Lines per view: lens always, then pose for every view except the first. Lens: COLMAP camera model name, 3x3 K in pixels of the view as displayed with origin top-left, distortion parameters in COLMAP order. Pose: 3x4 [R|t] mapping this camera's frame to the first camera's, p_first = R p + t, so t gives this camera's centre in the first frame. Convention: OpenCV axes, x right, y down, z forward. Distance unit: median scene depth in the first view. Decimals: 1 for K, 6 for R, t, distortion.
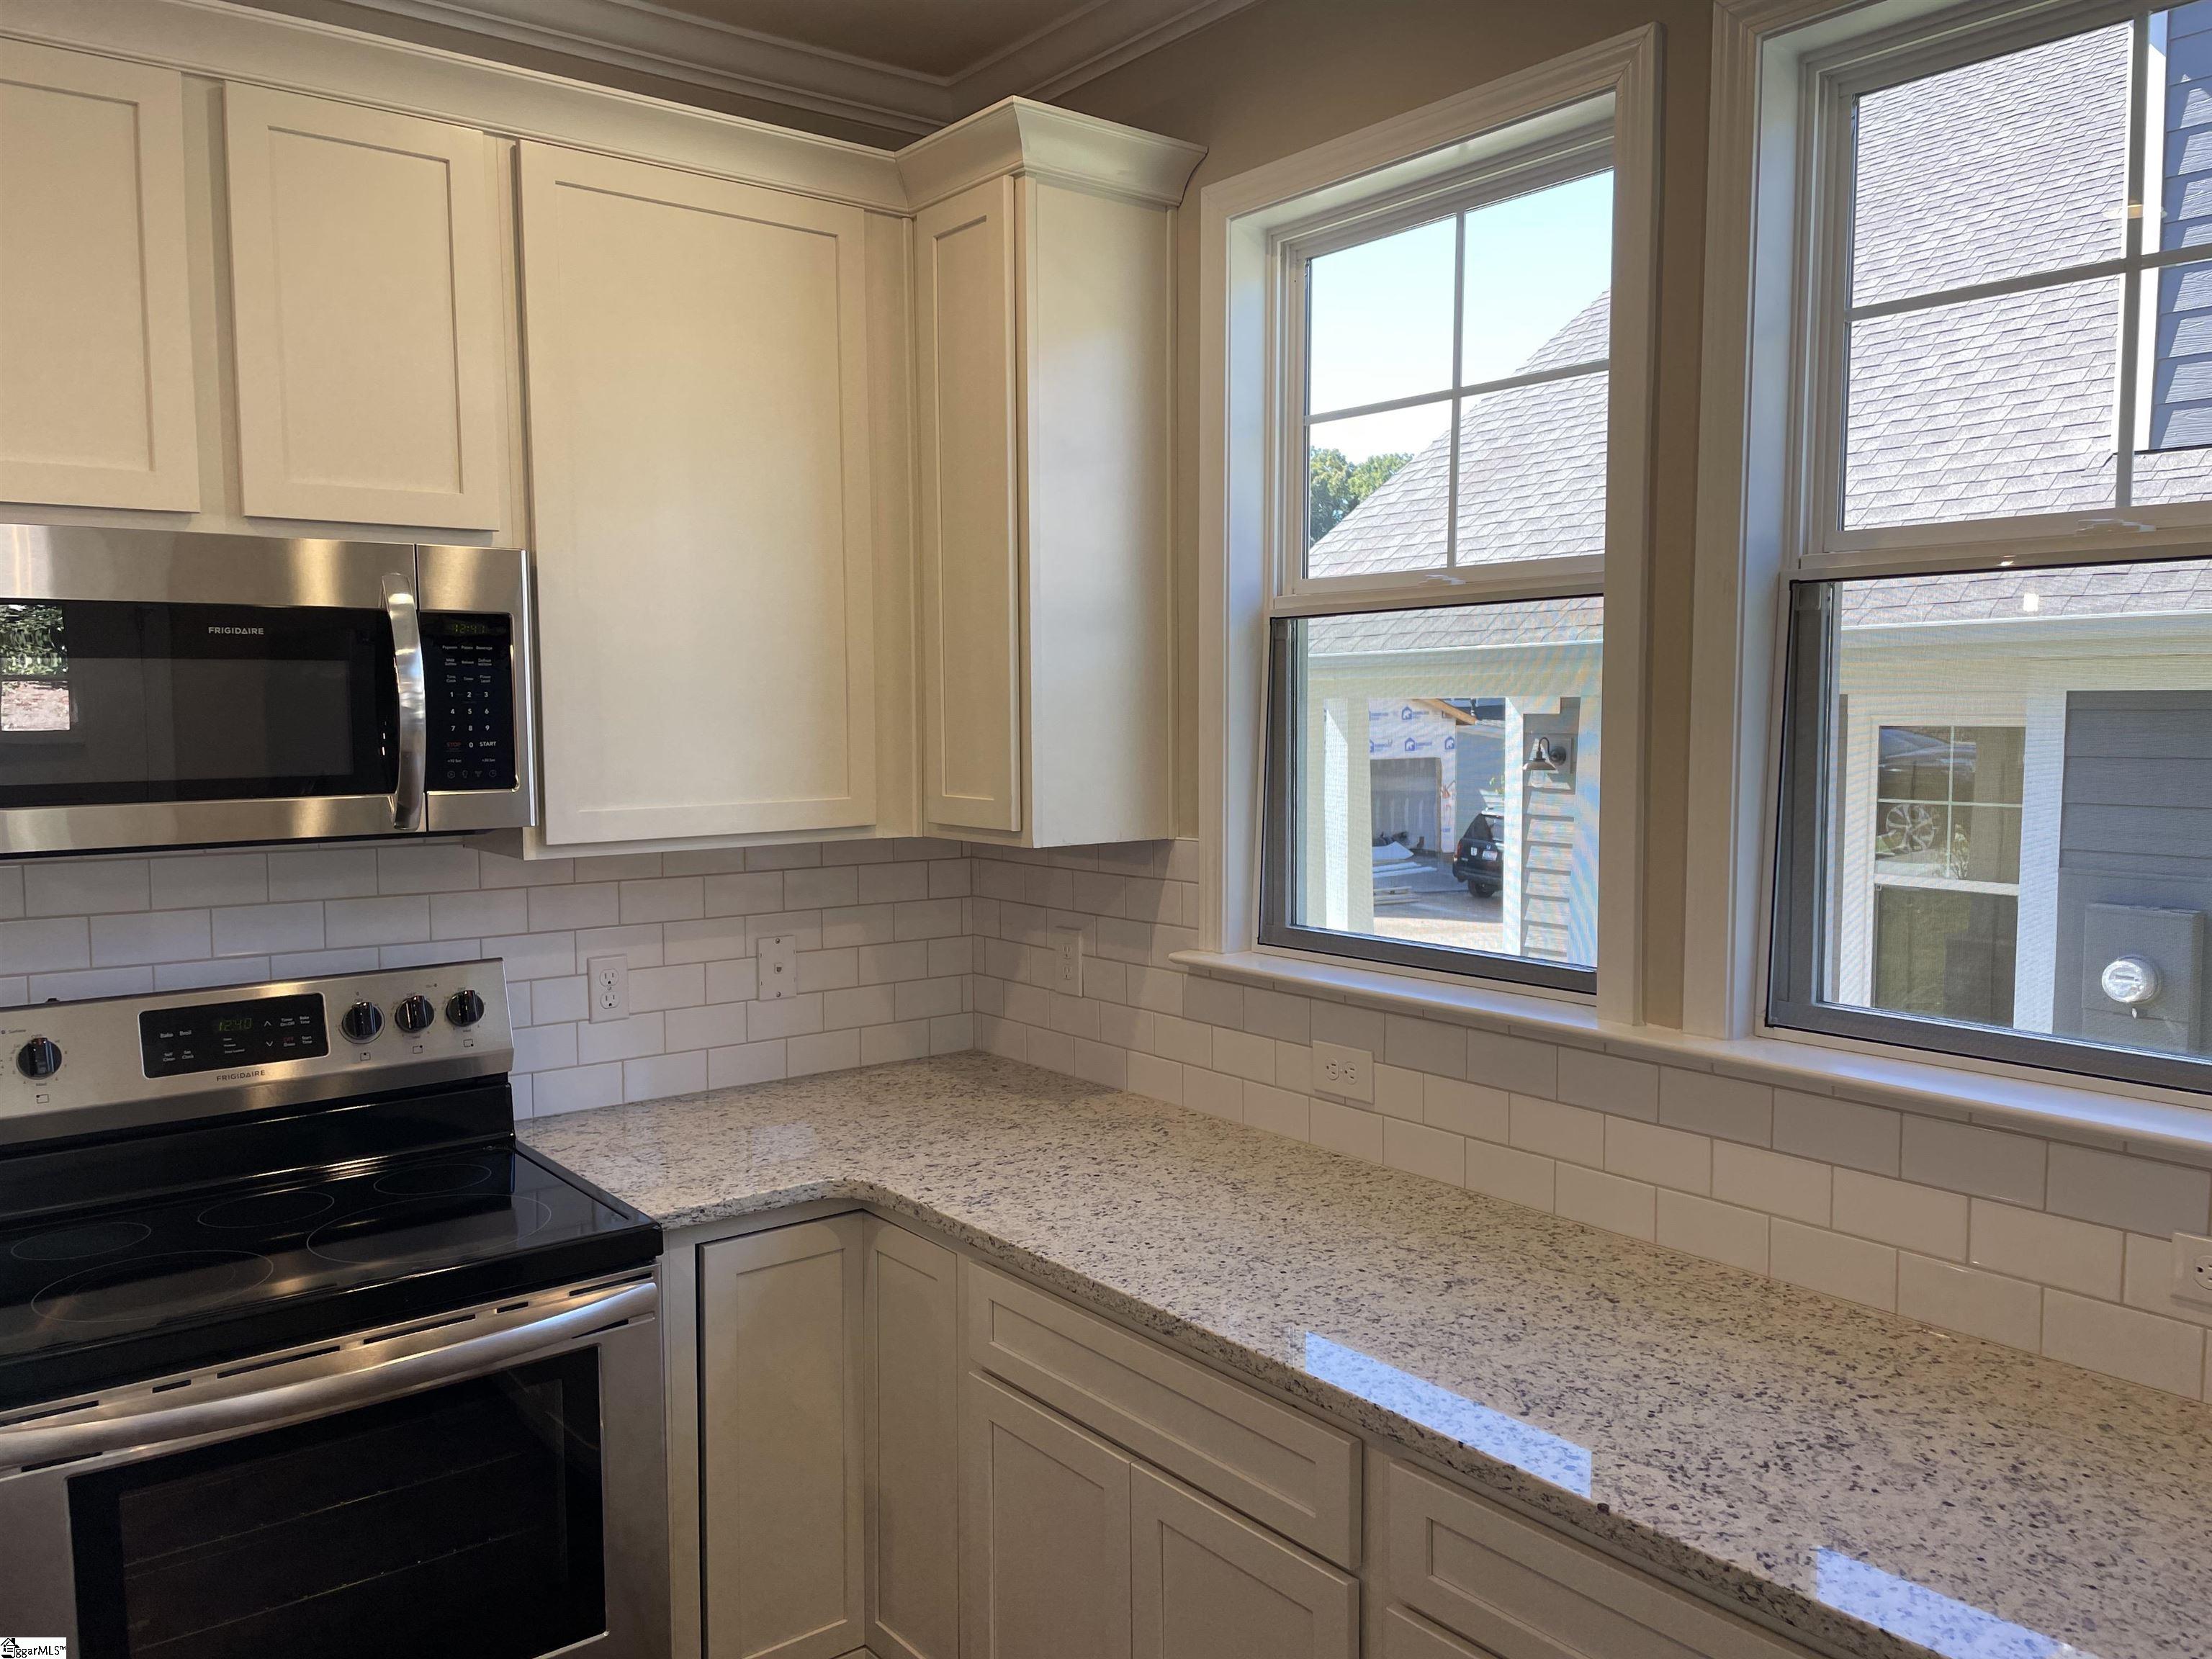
lens RADIAL K [[1650.5, 0, 1106.0], [0, 1650.5, 829.5], [0, 0, 1]] dist [0.052754, -0.076998]
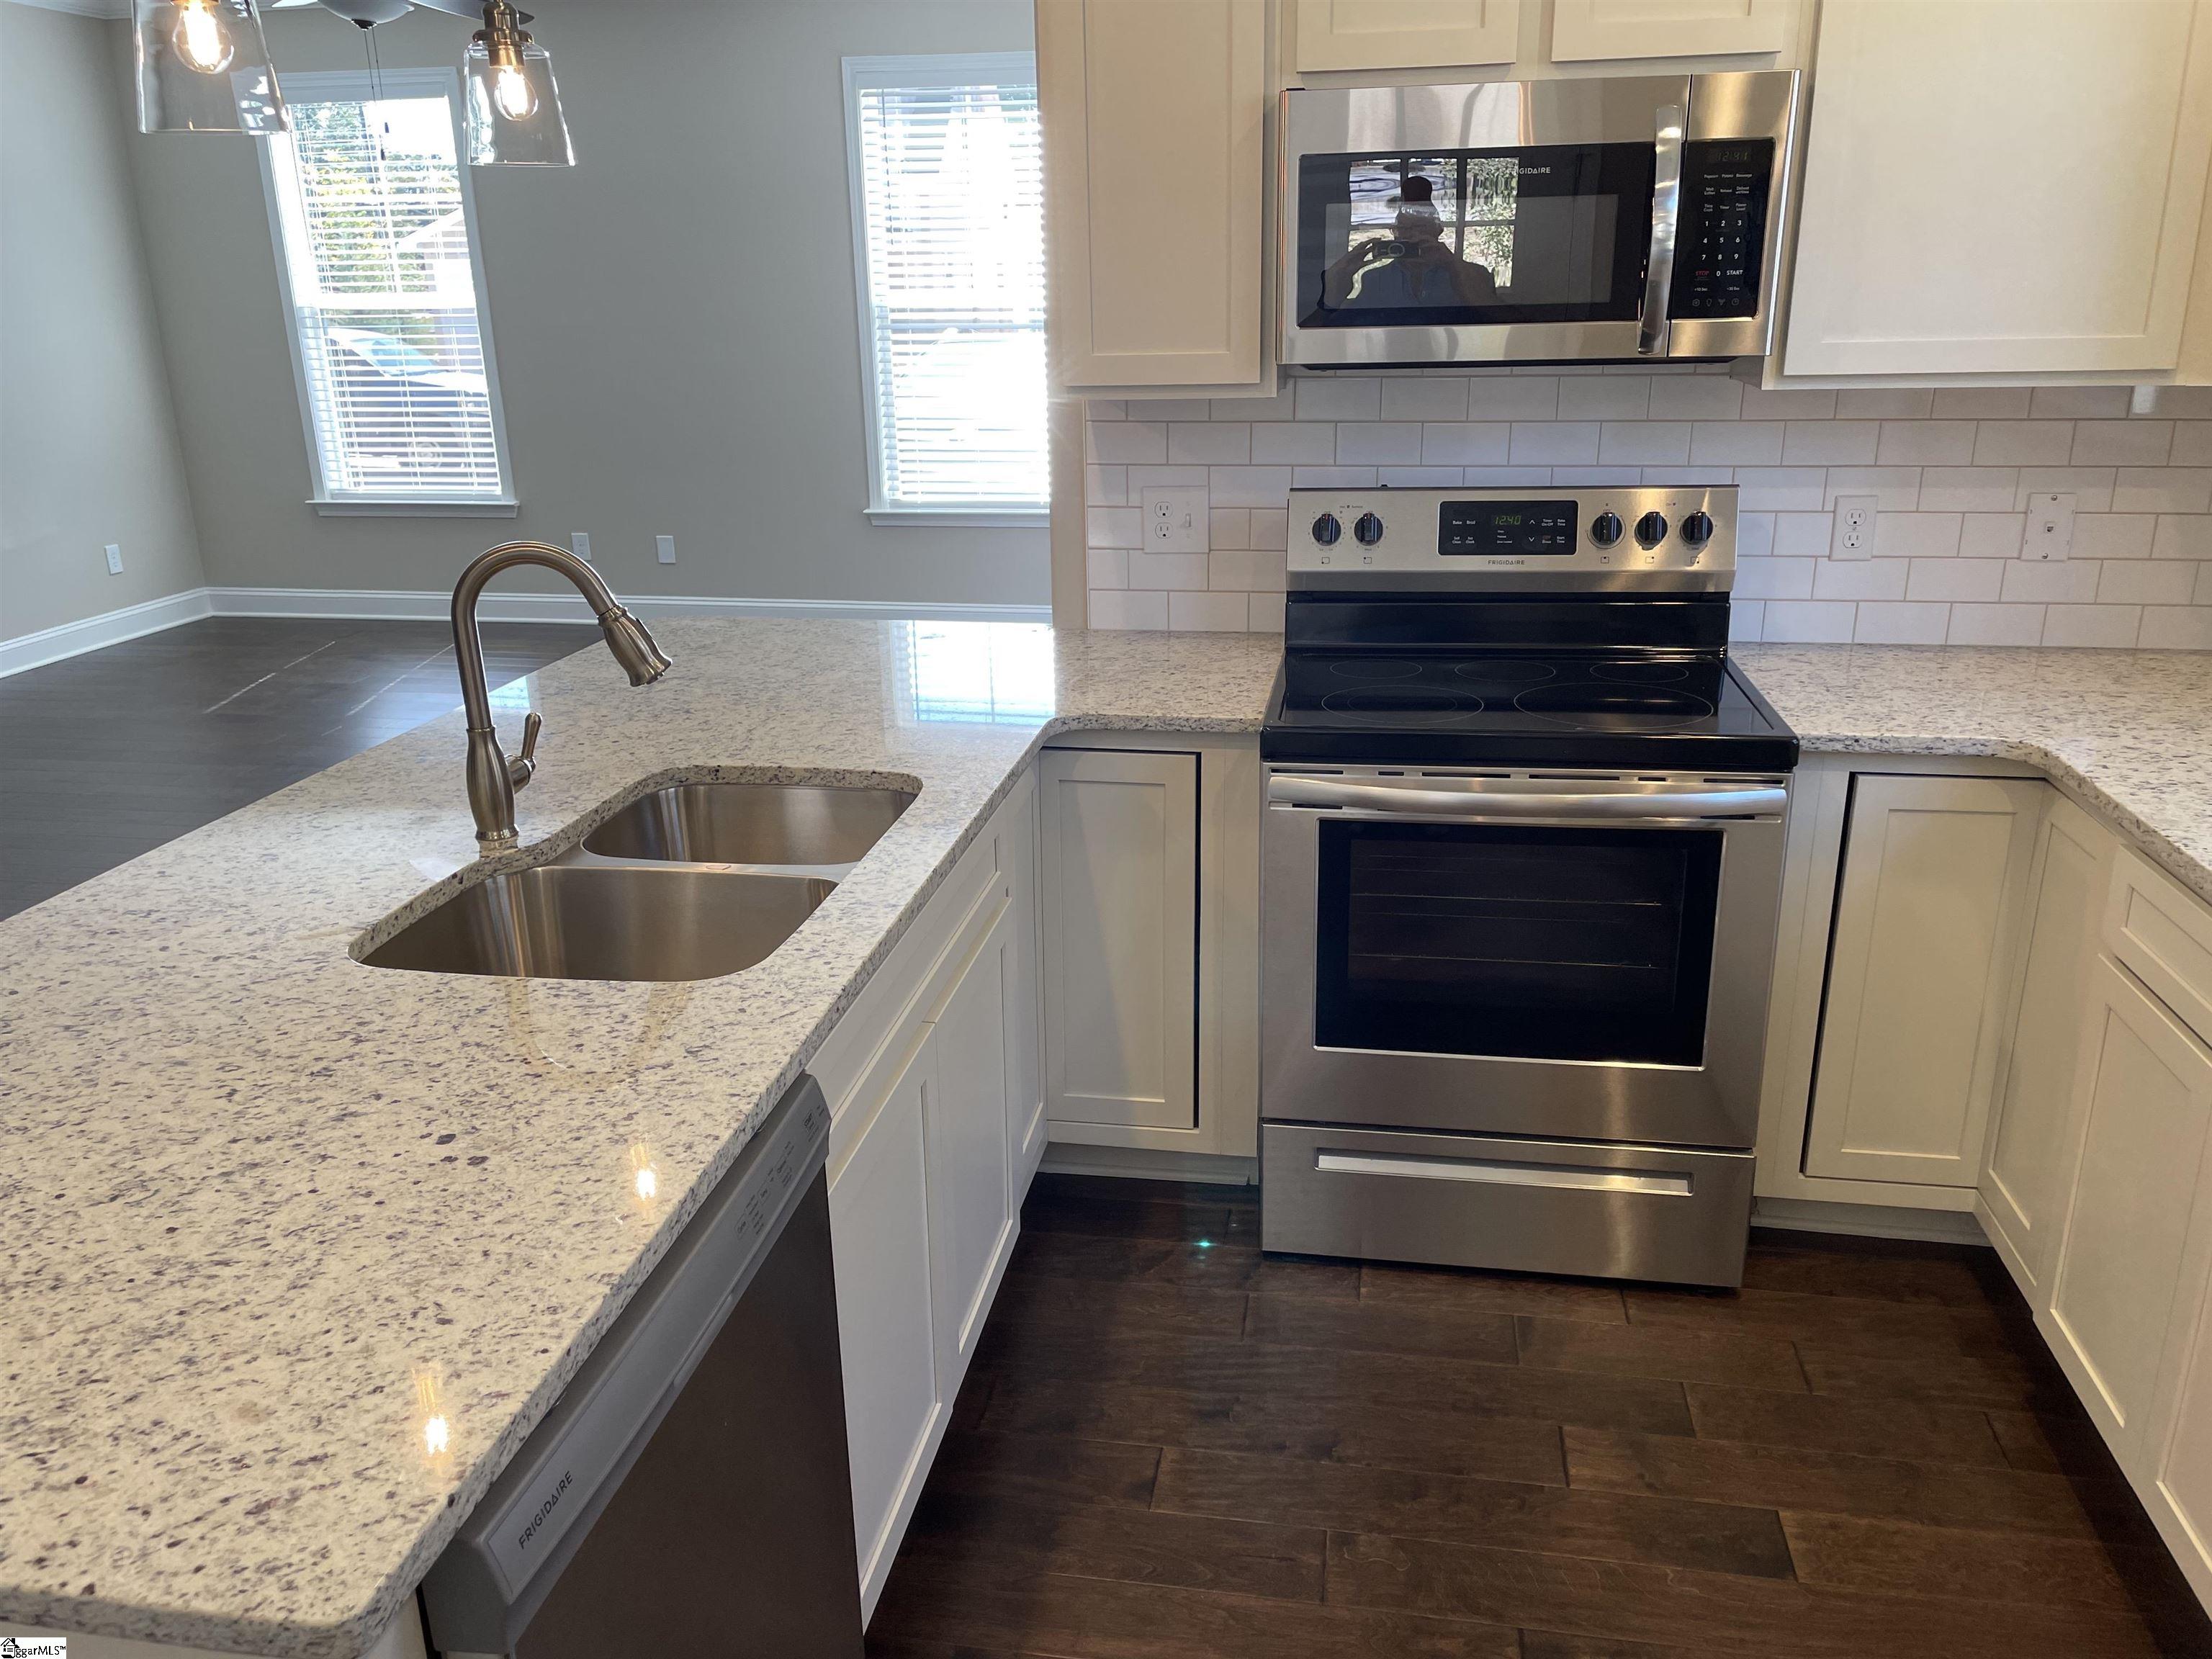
lens RADIAL K [[1650.5, 0, 1106.0], [0, 1650.5, 829.5], [0, 0, 1]] dist [0.052754, -0.076998]
pose [[0.669936, 0.227559, -0.706685, 0.189627], [-0.040565, 0.961665, 0.271209, 0.018375], [0.741310, -0.153026, 0.653485, -0.043658]]
